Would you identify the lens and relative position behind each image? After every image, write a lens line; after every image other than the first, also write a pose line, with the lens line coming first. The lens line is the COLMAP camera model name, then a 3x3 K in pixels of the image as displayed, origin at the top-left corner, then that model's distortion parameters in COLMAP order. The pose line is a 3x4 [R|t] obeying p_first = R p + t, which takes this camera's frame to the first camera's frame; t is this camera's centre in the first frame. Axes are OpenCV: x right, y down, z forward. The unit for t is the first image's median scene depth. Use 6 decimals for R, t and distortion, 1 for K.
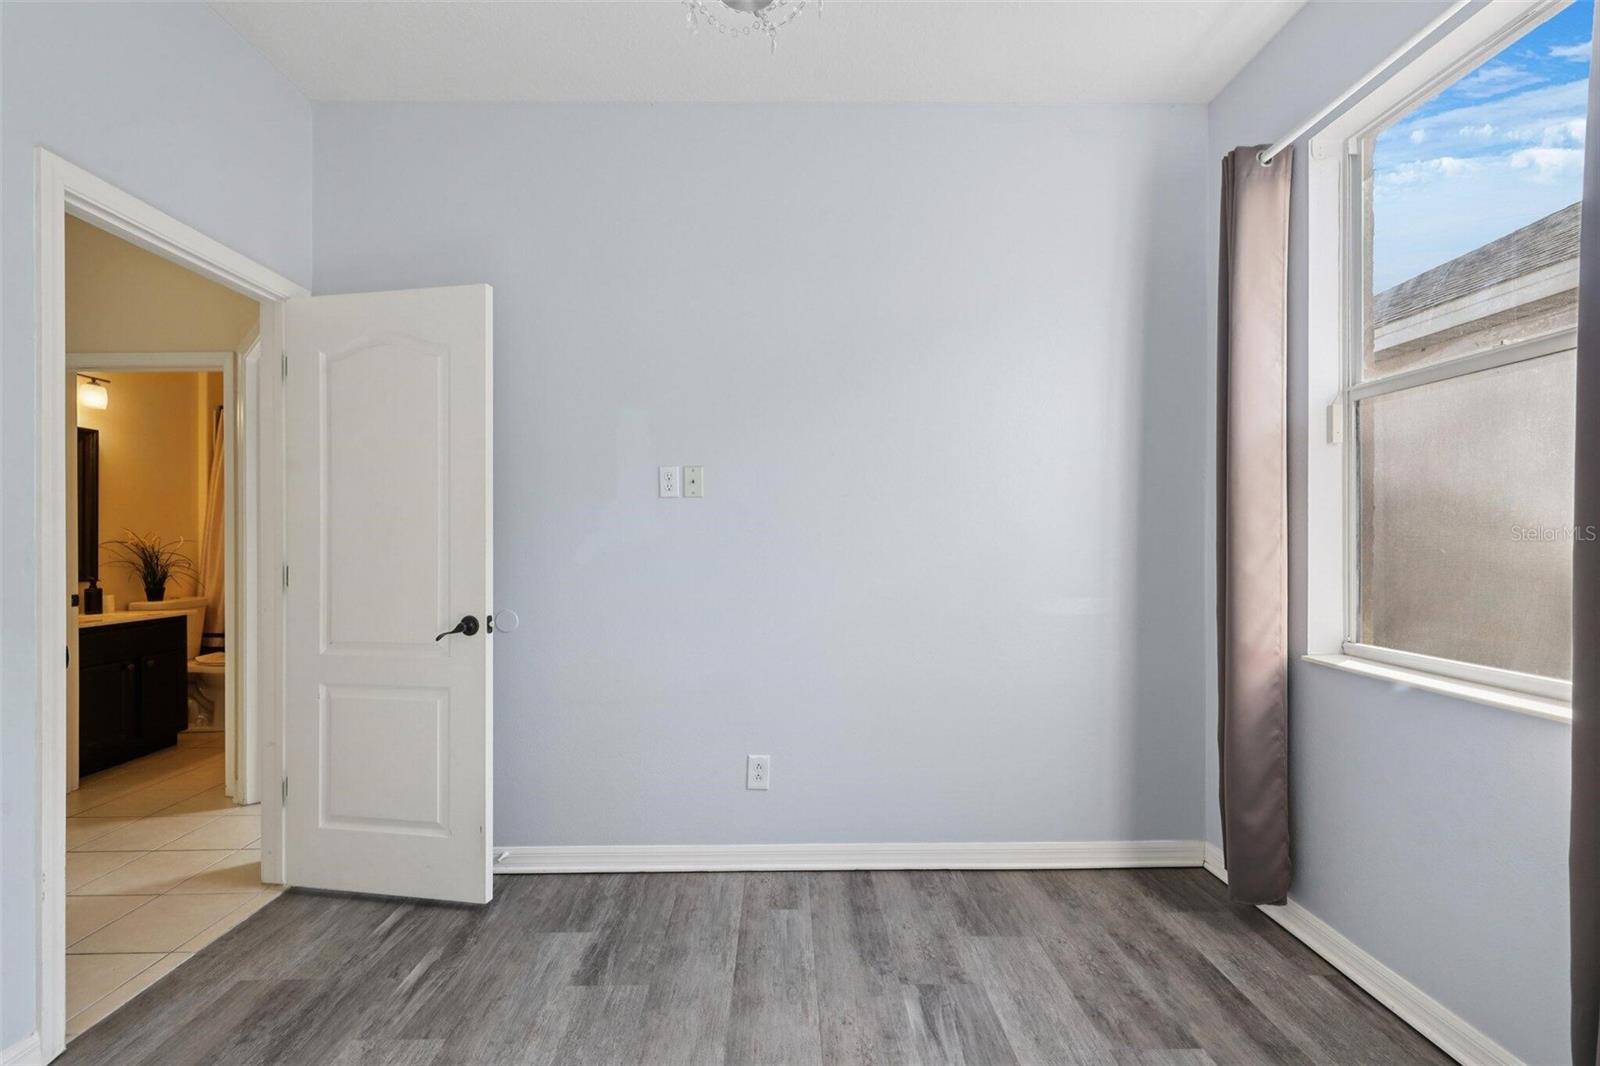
lens RADIAL K [[677.5, 0, 809.1], [0, 677.5, 537.8], [0, 0, 1]] dist [0.001124, -0.000175]
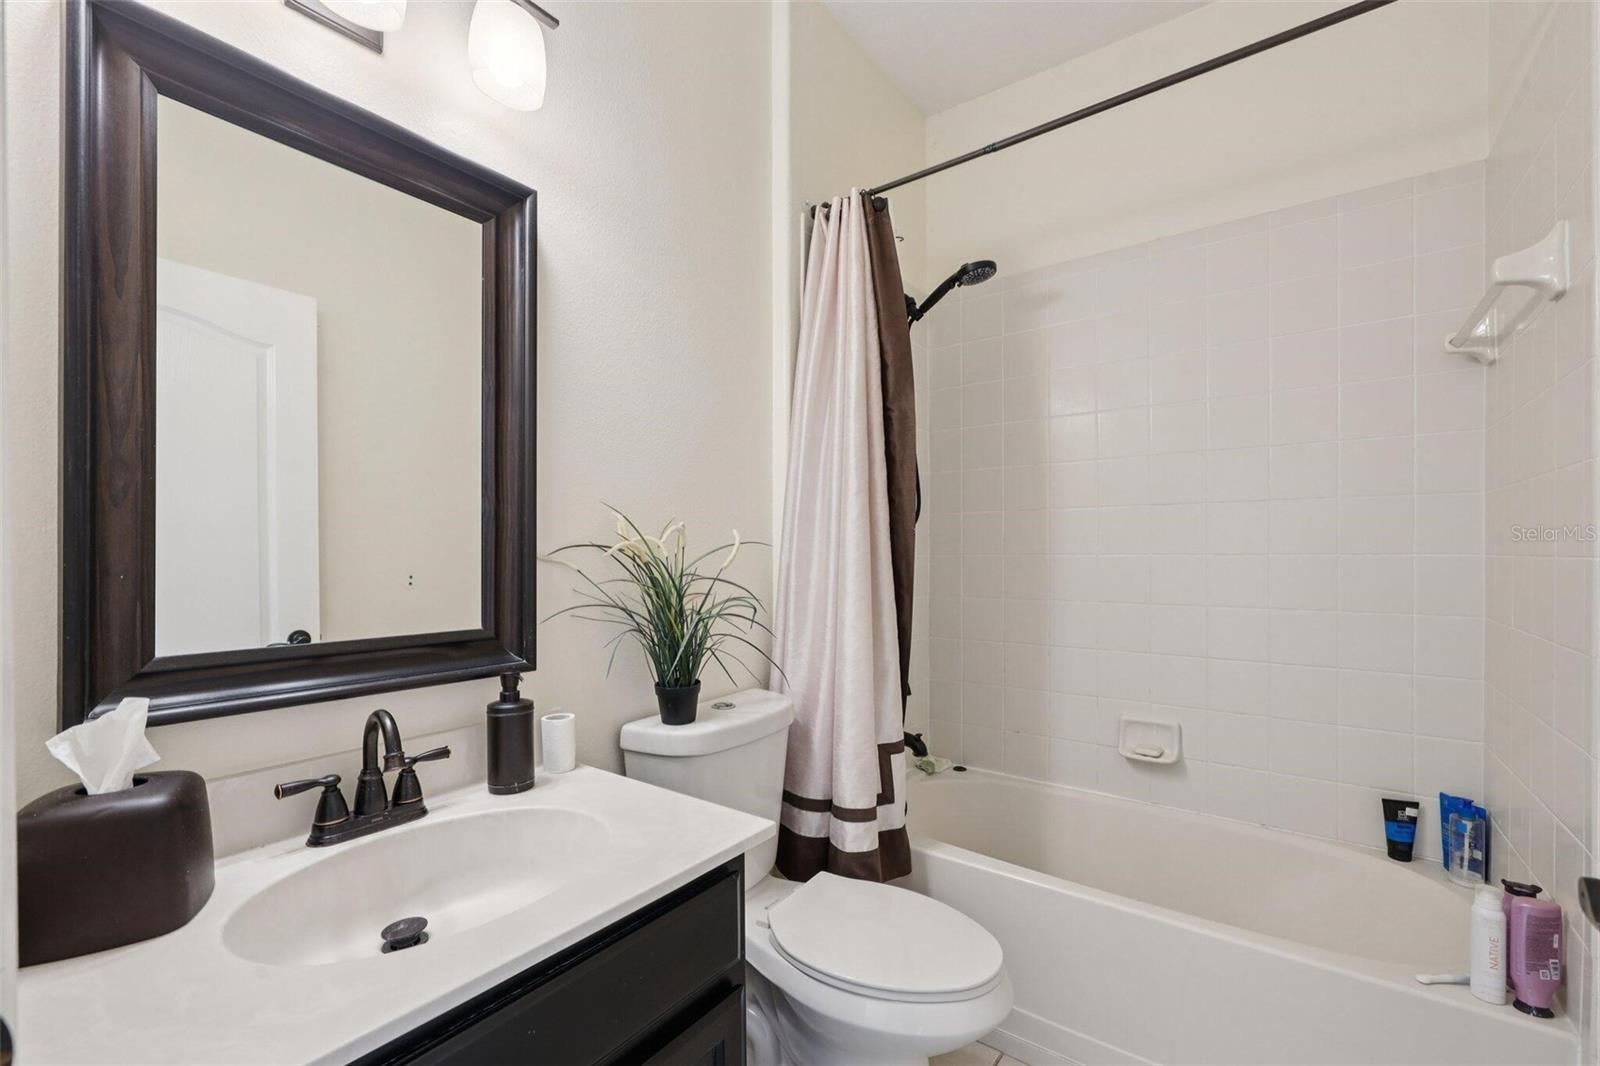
lens RADIAL K [[677.5, 0, 802.5], [0, 677.5, 541.7], [0, 0, 1]] dist [0.001124, -0.000175]
pose [[0.763013, 0.003449, -0.646374, -0.687580], [-0.003191, 0.999994, 0.001569, 0.002743], [0.646375, 0.000865, 0.763019, 0.771301]]
